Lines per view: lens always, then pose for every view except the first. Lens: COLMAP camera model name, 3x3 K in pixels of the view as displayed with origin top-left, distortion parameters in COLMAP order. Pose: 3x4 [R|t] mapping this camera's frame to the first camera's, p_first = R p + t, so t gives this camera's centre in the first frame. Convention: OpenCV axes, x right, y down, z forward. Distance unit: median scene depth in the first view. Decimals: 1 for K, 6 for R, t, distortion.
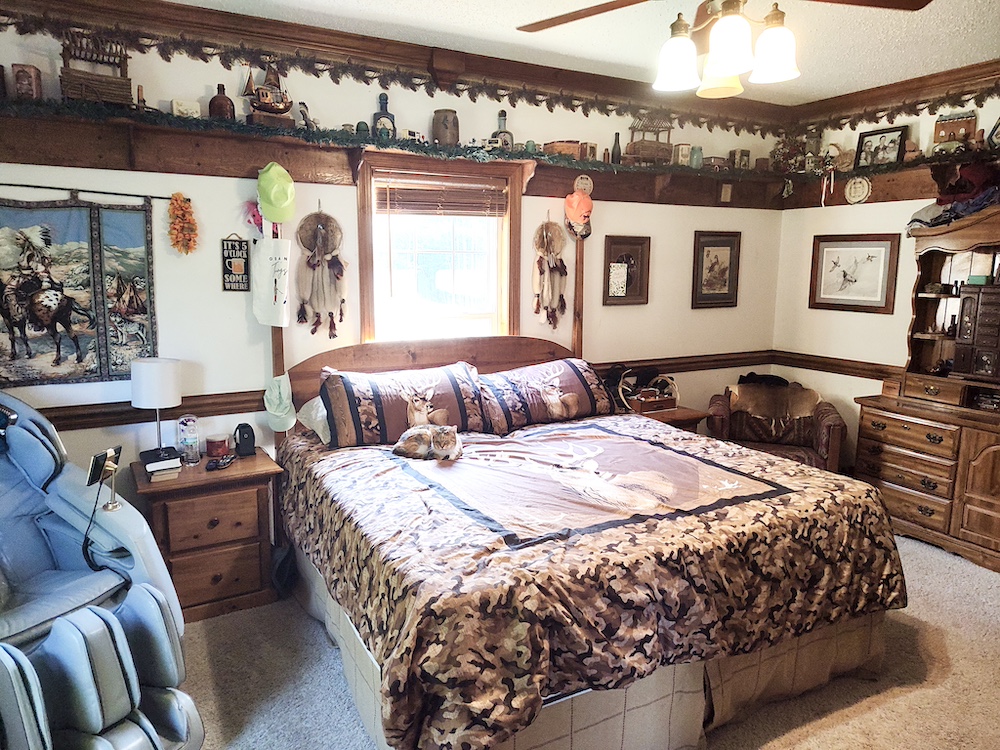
lens RADIAL K [[685.4, 0, 492.3], [0, 685.4, 368.8], [0, 0, 1]] dist [0.048163, -0.057826]
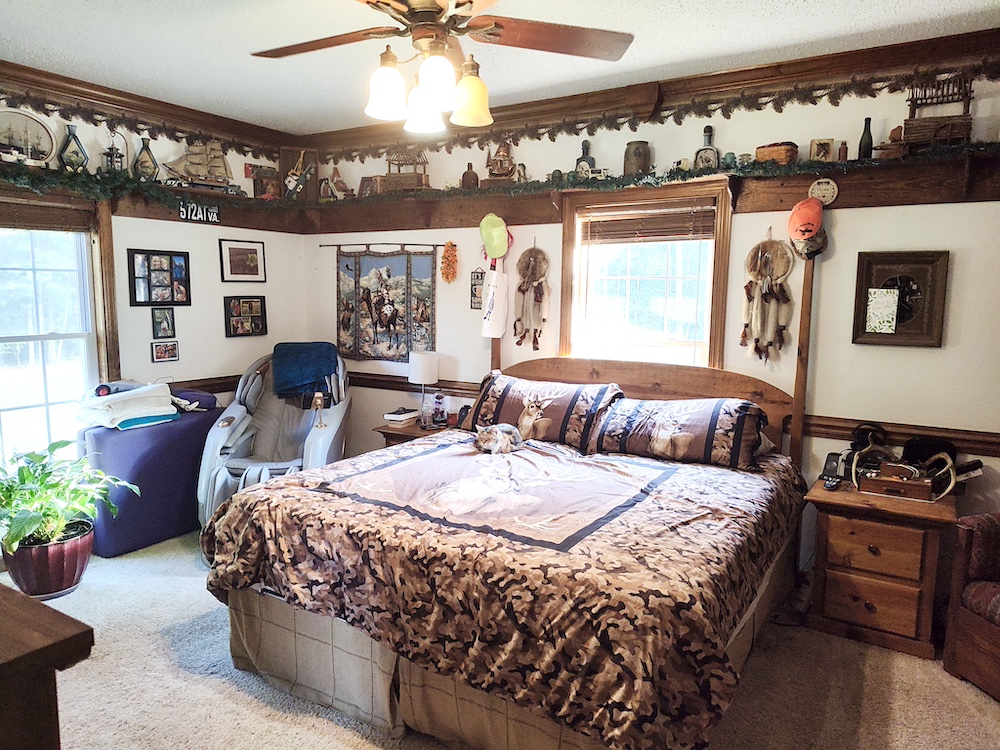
lens RADIAL K [[685.4, 0, 494.8], [0, 685.4, 373.3], [0, 0, 1]] dist [0.048163, -0.057826]
pose [[0.486890, 0.104604, -0.867177, 0.868937], [-0.138308, 0.989511, 0.041705, -0.049632], [0.862443, 0.099632, 0.496251, 0.378711]]
